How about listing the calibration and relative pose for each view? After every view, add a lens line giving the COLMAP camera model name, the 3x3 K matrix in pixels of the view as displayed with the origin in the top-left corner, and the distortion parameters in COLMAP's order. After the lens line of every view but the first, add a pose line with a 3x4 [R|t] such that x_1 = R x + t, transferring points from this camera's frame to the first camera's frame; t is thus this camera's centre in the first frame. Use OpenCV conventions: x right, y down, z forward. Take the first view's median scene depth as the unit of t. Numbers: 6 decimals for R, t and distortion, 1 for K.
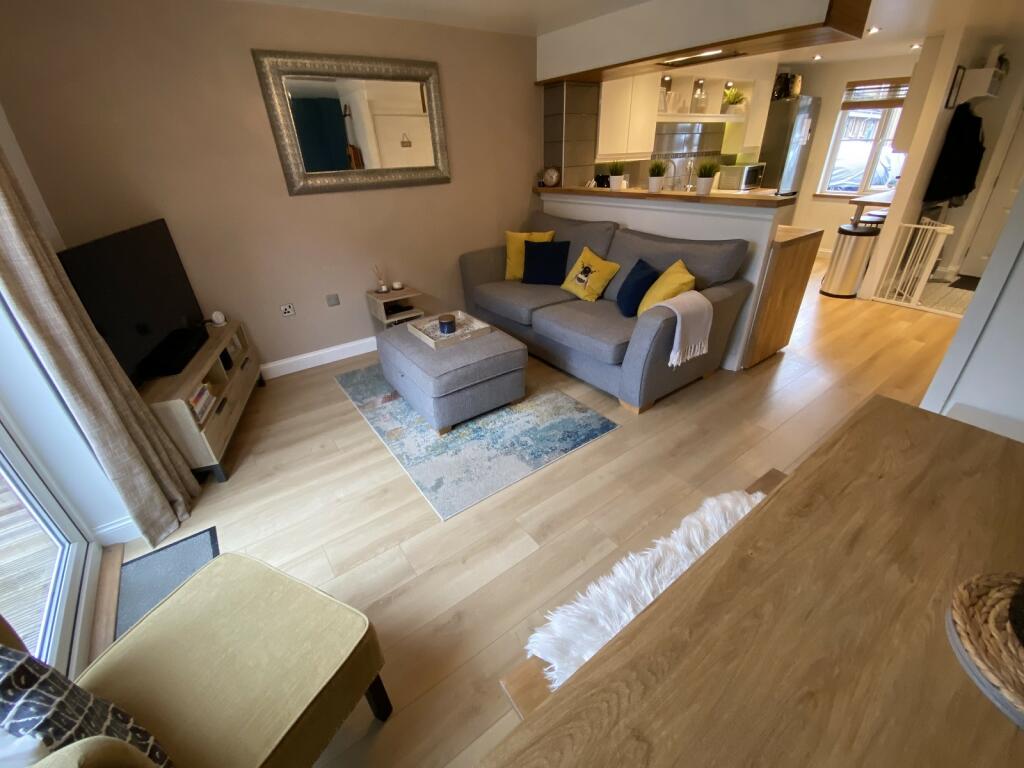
lens RADIAL K [[422.7, 0, 512.0], [0, 422.7, 384.0], [0, 0, 1]] dist [0.012851, -0.017926]
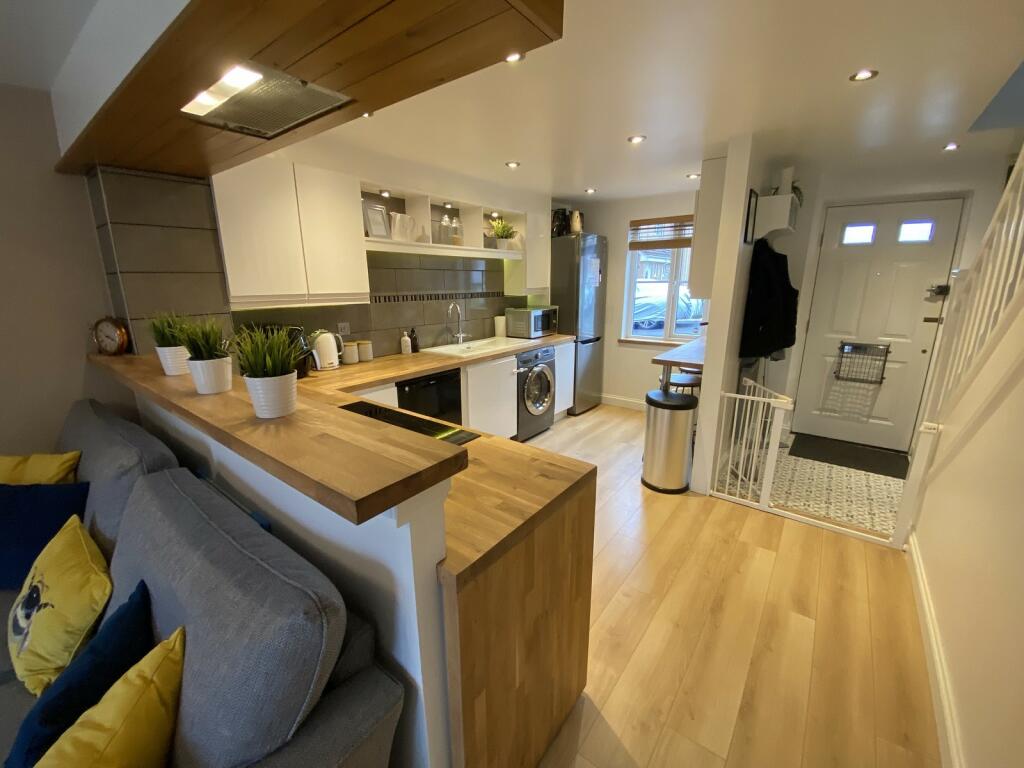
lens RADIAL K [[422.7, 0, 512.0], [0, 422.7, 384.0], [0, 0, 1]] dist [0.012851, -0.017926]
pose [[0.959478, -0.037508, 0.279276, 0.346358], [0.110784, 0.961503, -0.251475, -0.226283], [-0.259092, 0.272224, 0.926696, 0.381926]]
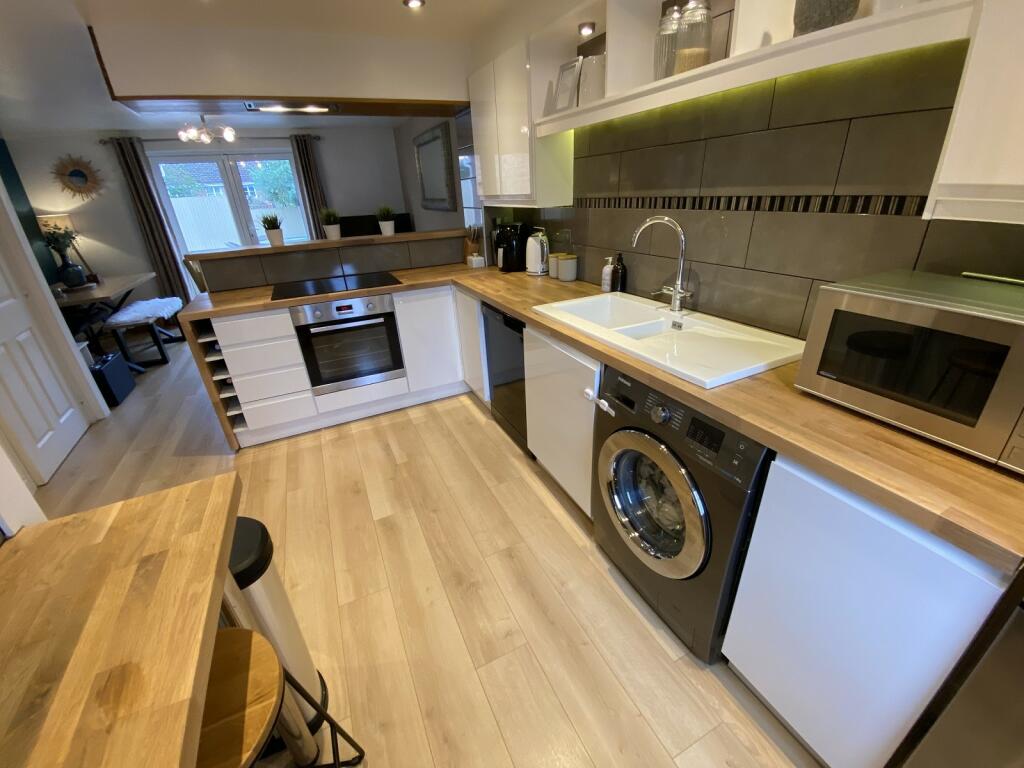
lens RADIAL K [[402.7, 0, 511.0], [0, 402.7, 389.2], [0, 0, 1]] dist [0.002523, -0.013885]
pose [[-0.190151, 0.466624, -0.863773, 0.866292], [-0.432102, 0.750246, 0.500418, -0.585556], [0.881550, 0.468394, 0.058969, 1.027321]]
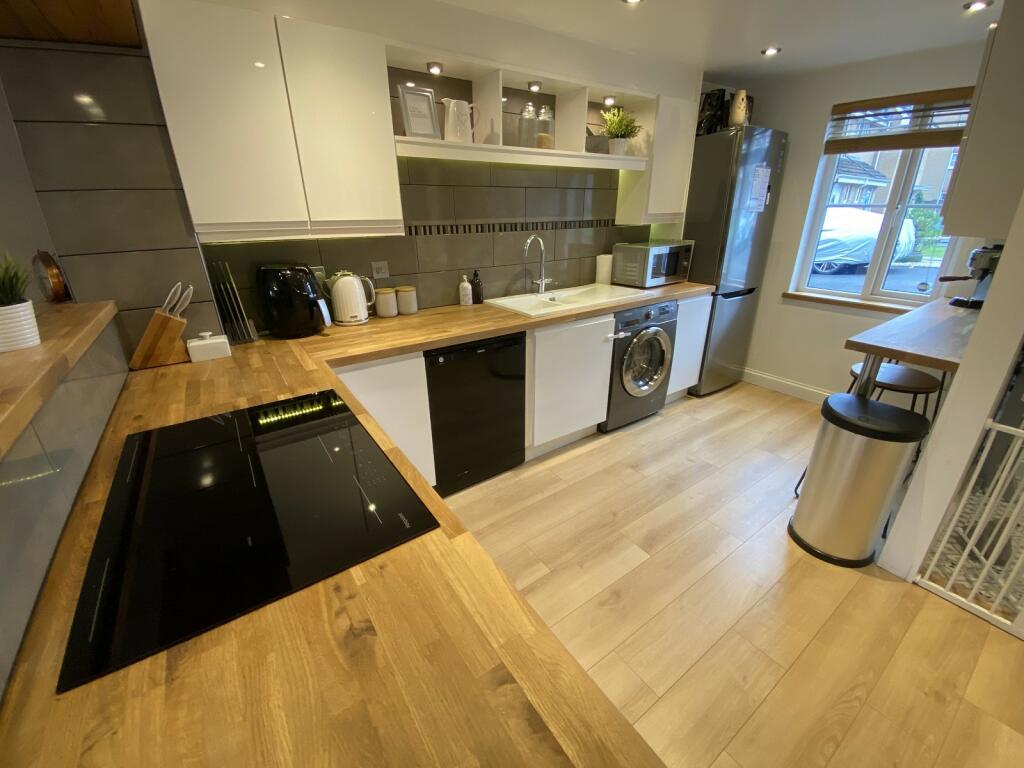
lens RADIAL K [[422.7, 0, 512.0], [0, 422.7, 384.0], [0, 0, 1]] dist [0.012851, -0.017926]
pose [[0.999439, 0.030586, -0.013633, 0.451559], [-0.031949, 0.992901, -0.114576, -0.316540], [0.010032, 0.114947, 0.993321, 0.555137]]
